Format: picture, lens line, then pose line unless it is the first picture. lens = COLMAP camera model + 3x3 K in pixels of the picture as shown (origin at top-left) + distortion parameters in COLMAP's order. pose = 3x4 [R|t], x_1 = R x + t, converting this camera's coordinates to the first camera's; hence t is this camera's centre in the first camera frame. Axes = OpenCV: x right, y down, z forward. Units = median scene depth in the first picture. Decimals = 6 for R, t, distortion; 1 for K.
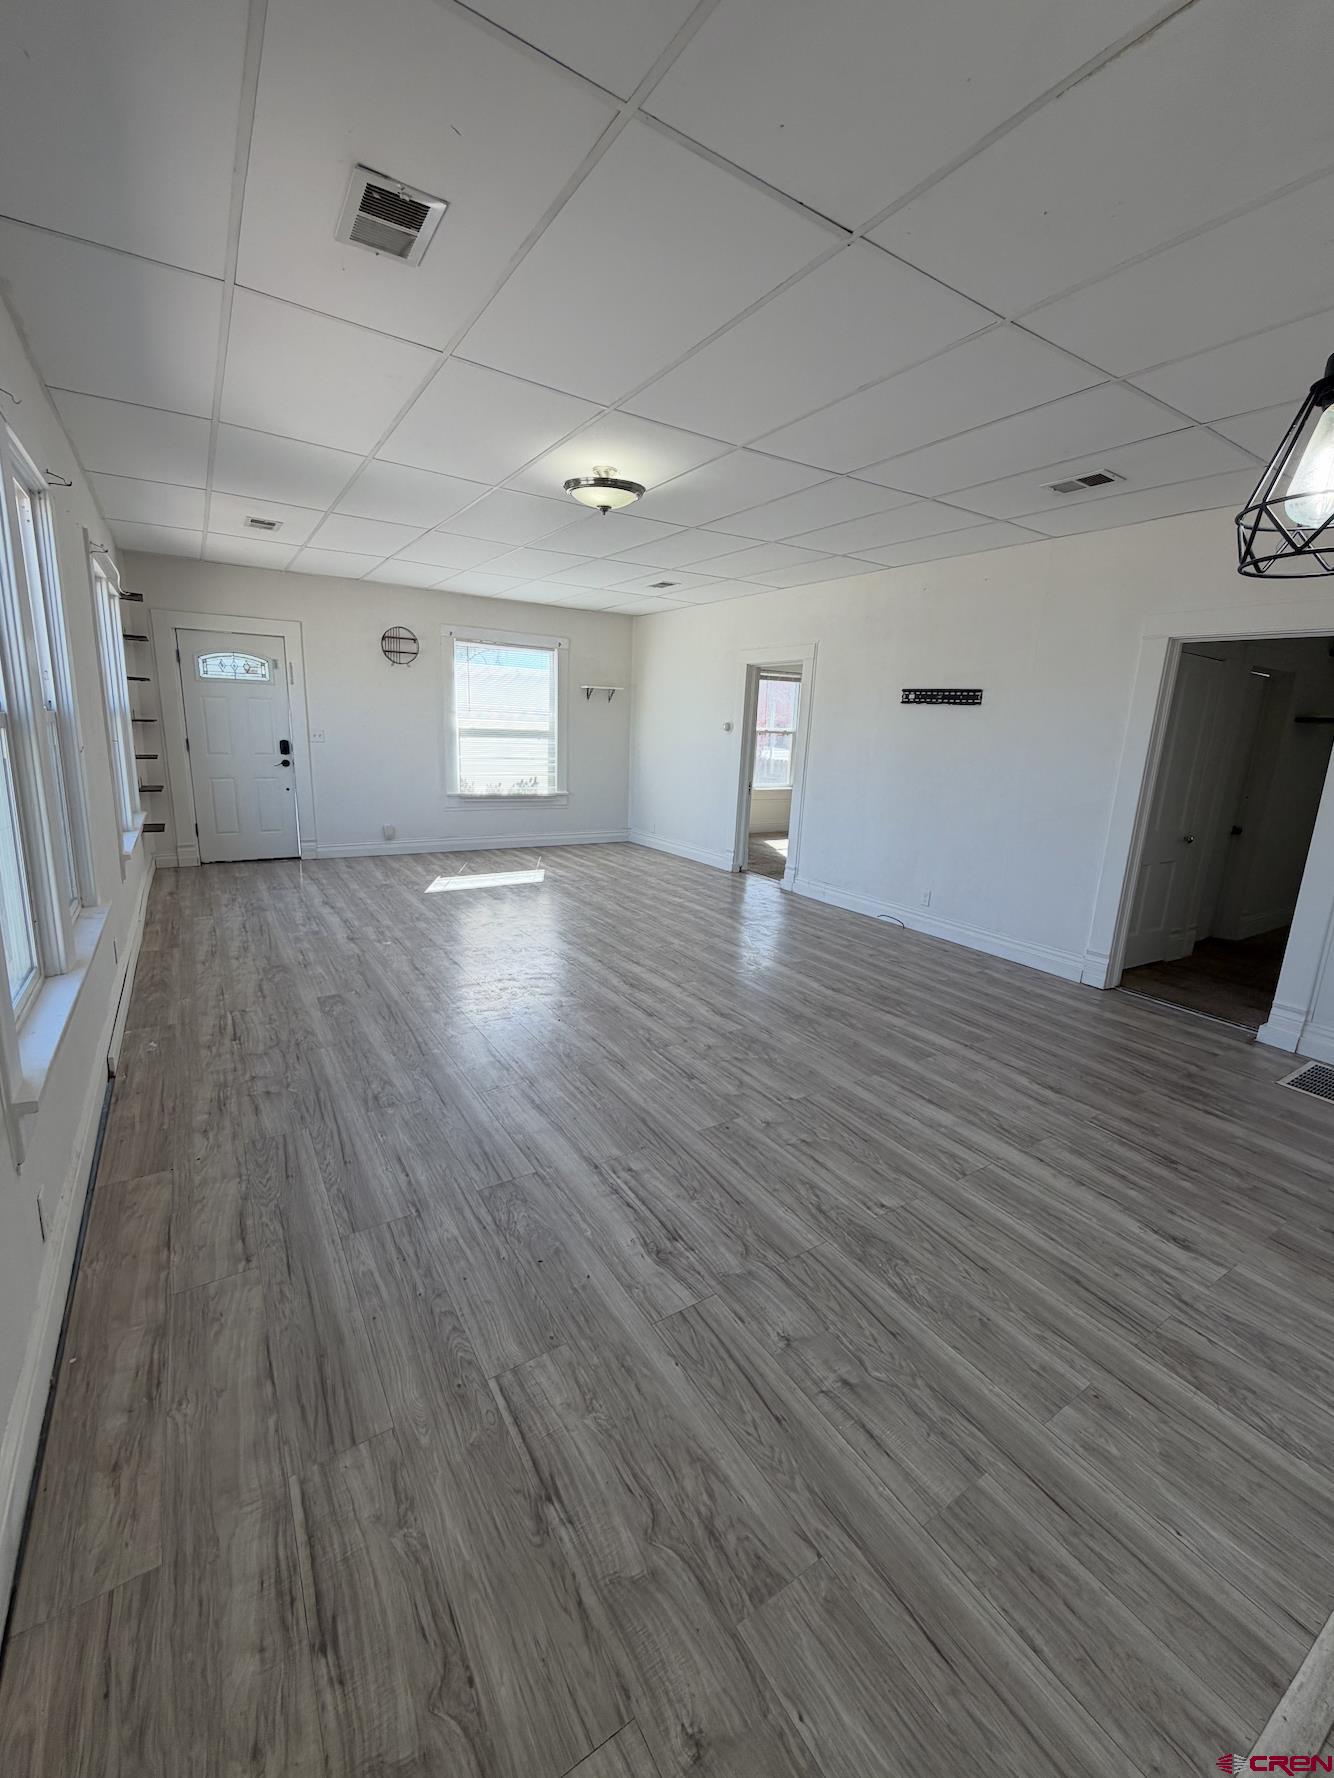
lens RADIAL K [[728.5, 0, 667.9], [0, 728.5, 884.8], [0, 0, 1]] dist [0.000554, 0.000051]
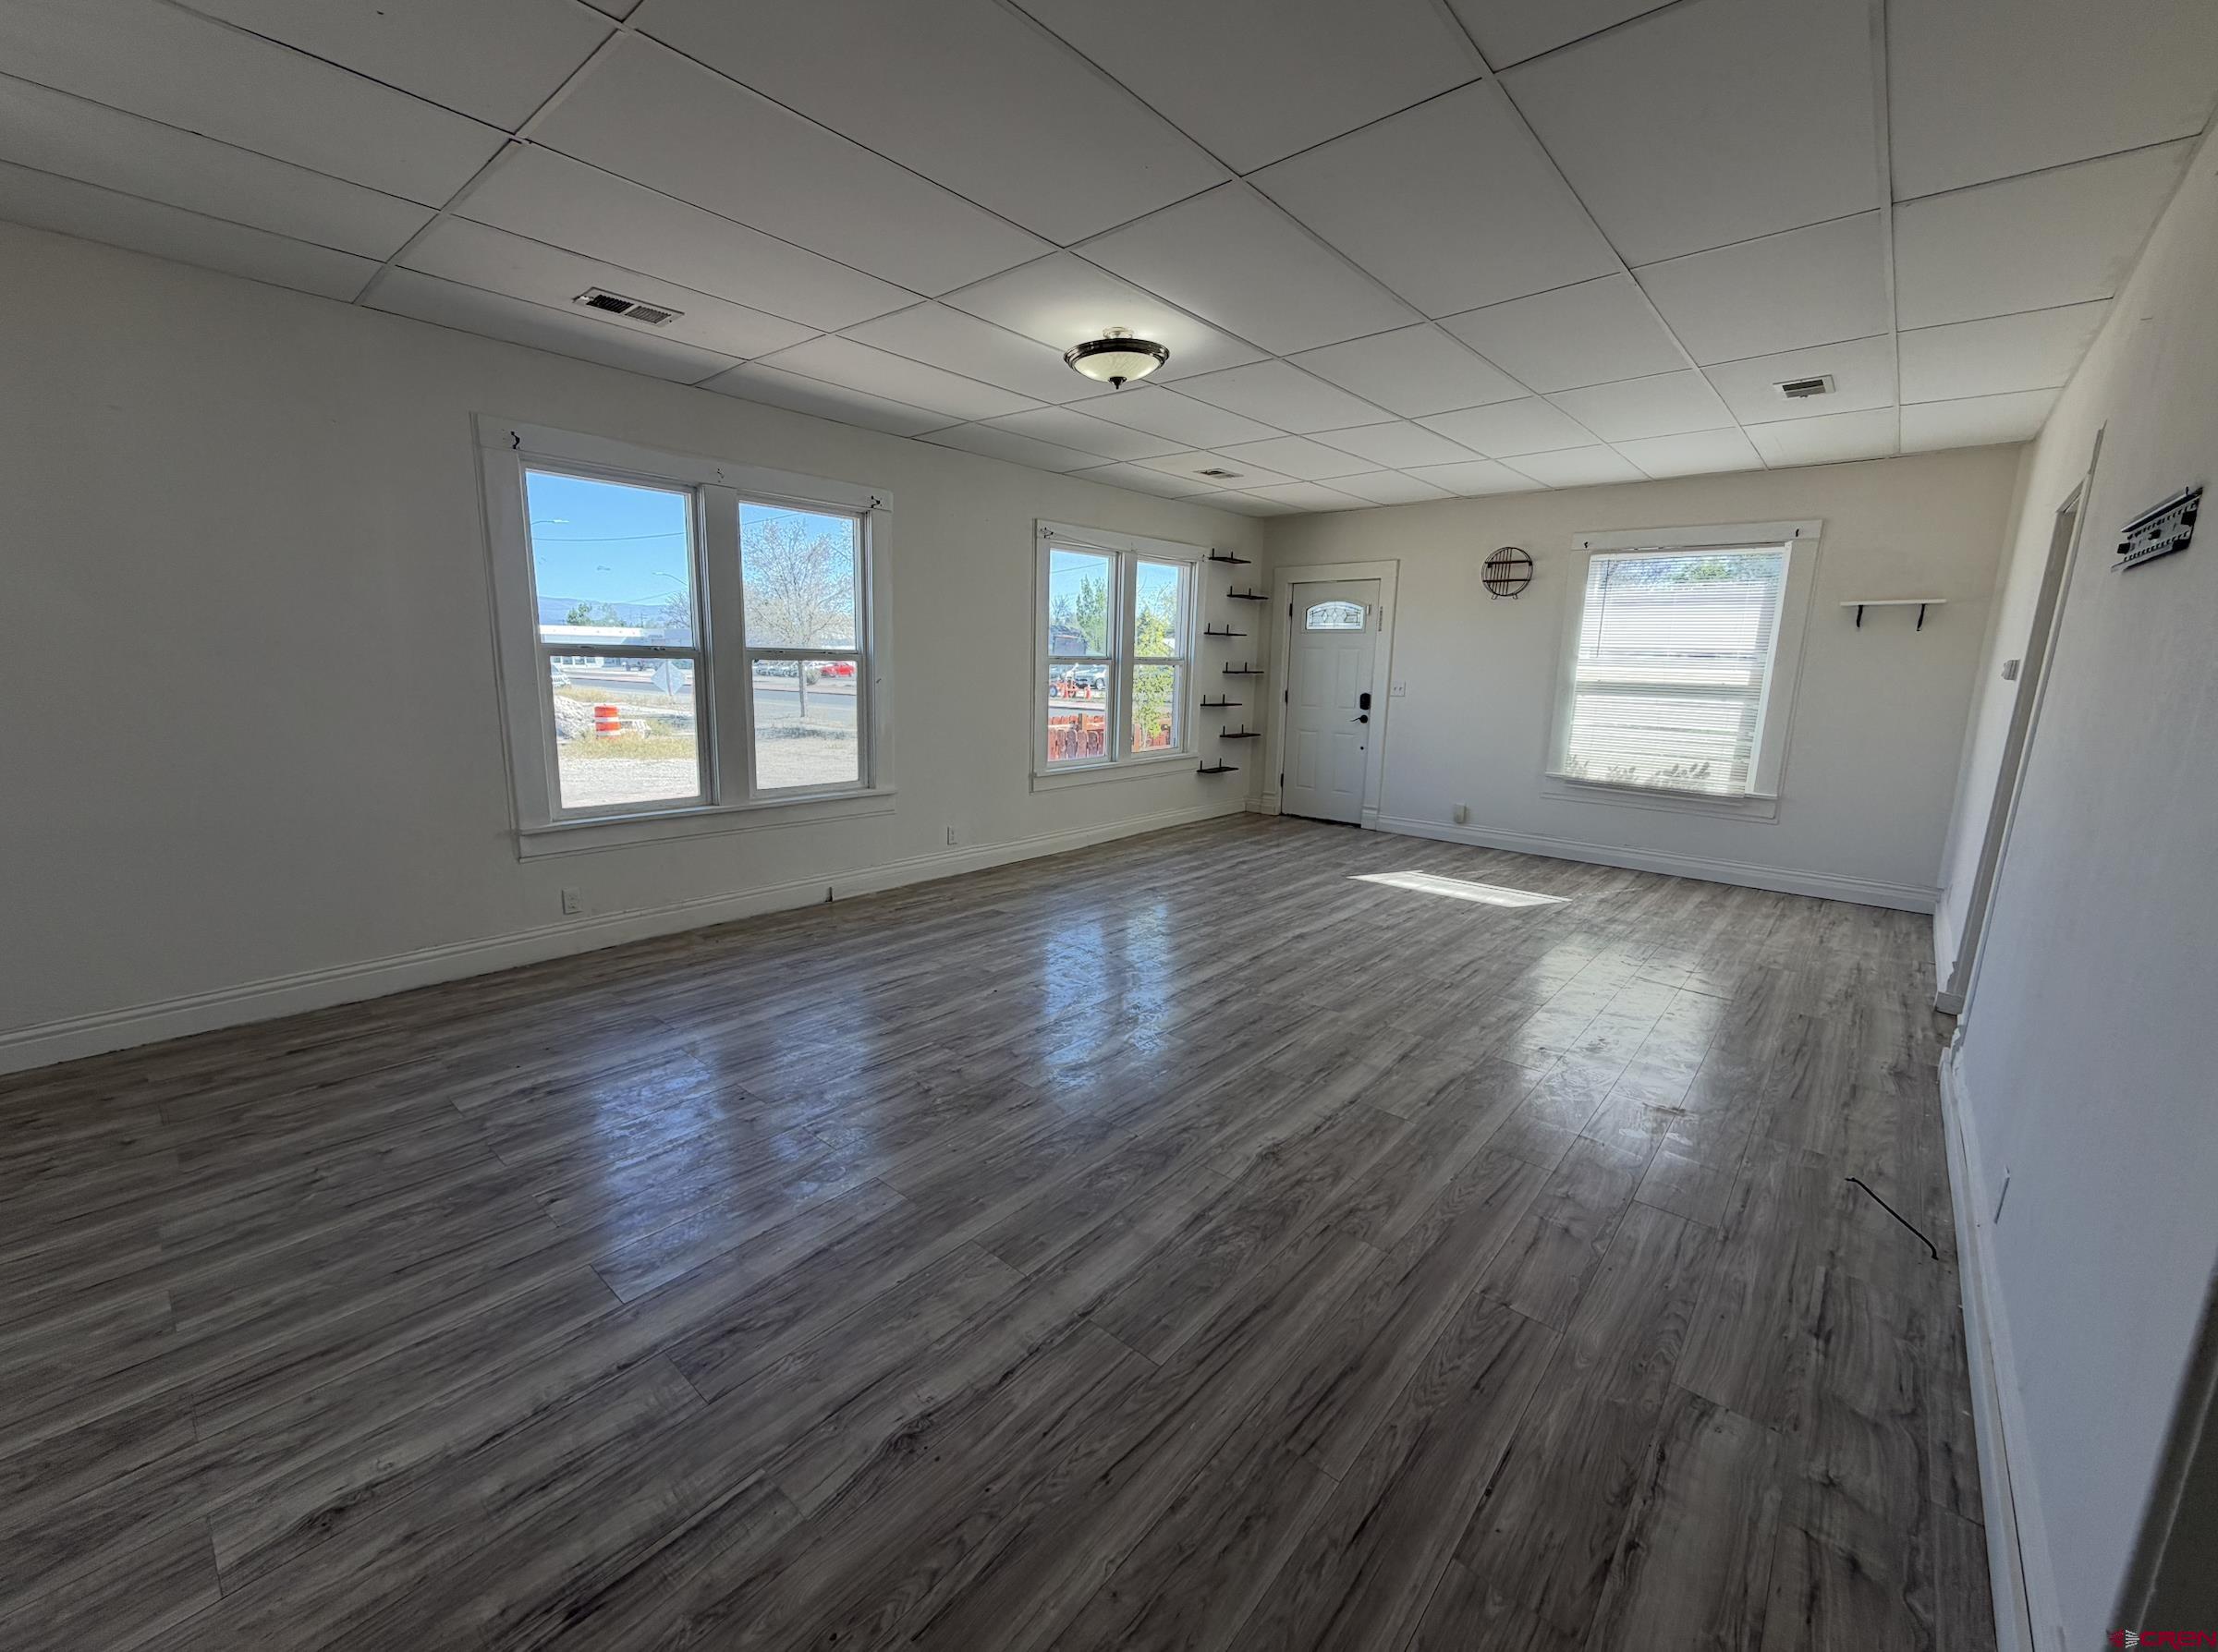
lens RADIAL K [[898.6, 0, 1109.0], [0, 898.6, 828.5], [0, 0, 1]] dist [0.000028, 0.000074]
pose [[0.283896, 0.148153, -0.947340, 0.884728], [-0.215802, 0.972516, 0.087419, -0.127210], [0.934255, 0.179620, 0.308065, 0.767596]]
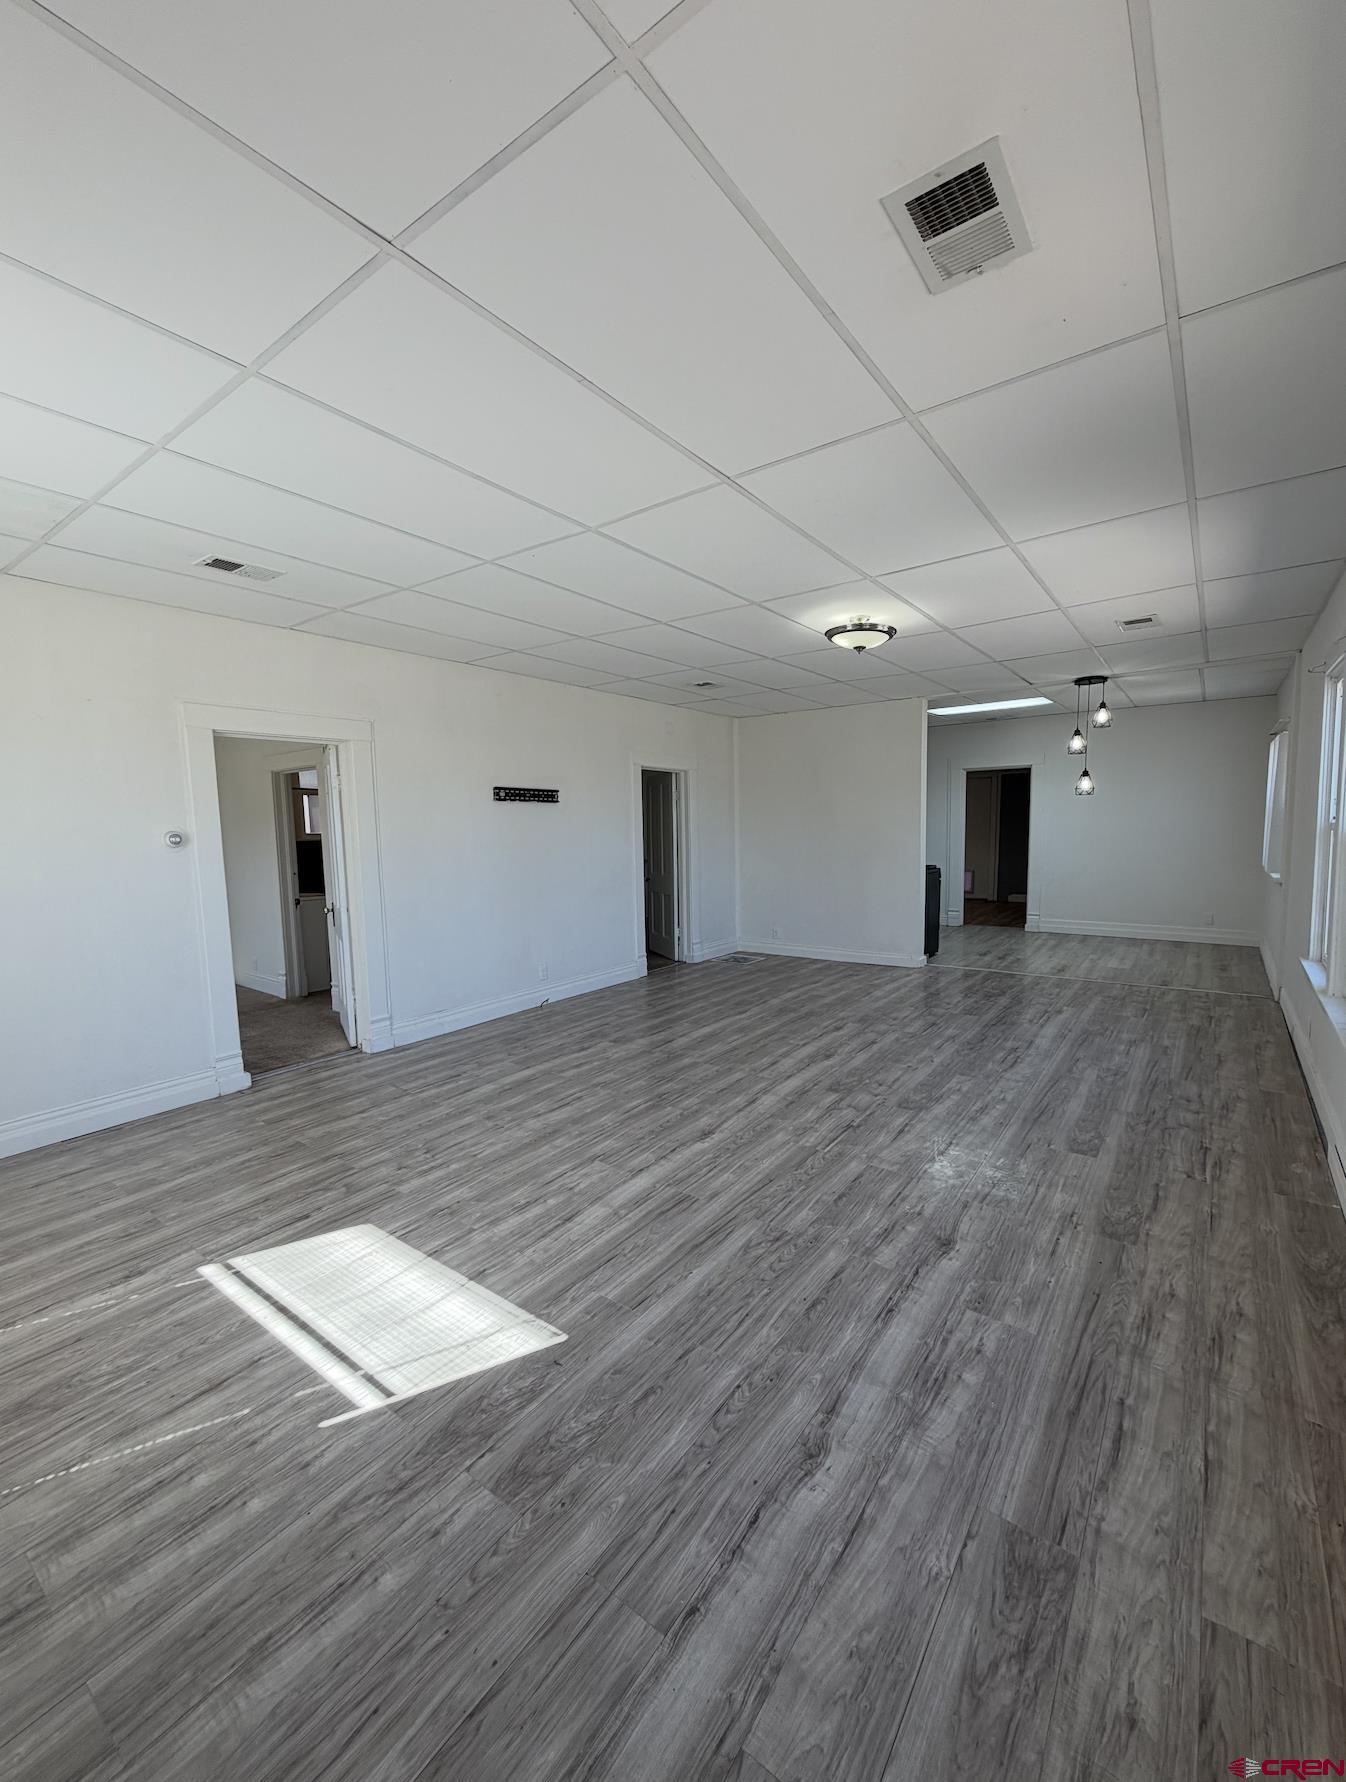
lens RADIAL K [[733.8, 0, 675.7], [0, 733.8, 893.3], [0, 0, 1]] dist [0.000225, 0.000049]
pose [[-0.357066, -0.125796, 0.925569, -1.118679], [0.206991, 0.955598, 0.209731, -0.440632], [-0.910856, 0.266473, -0.315173, 1.726947]]
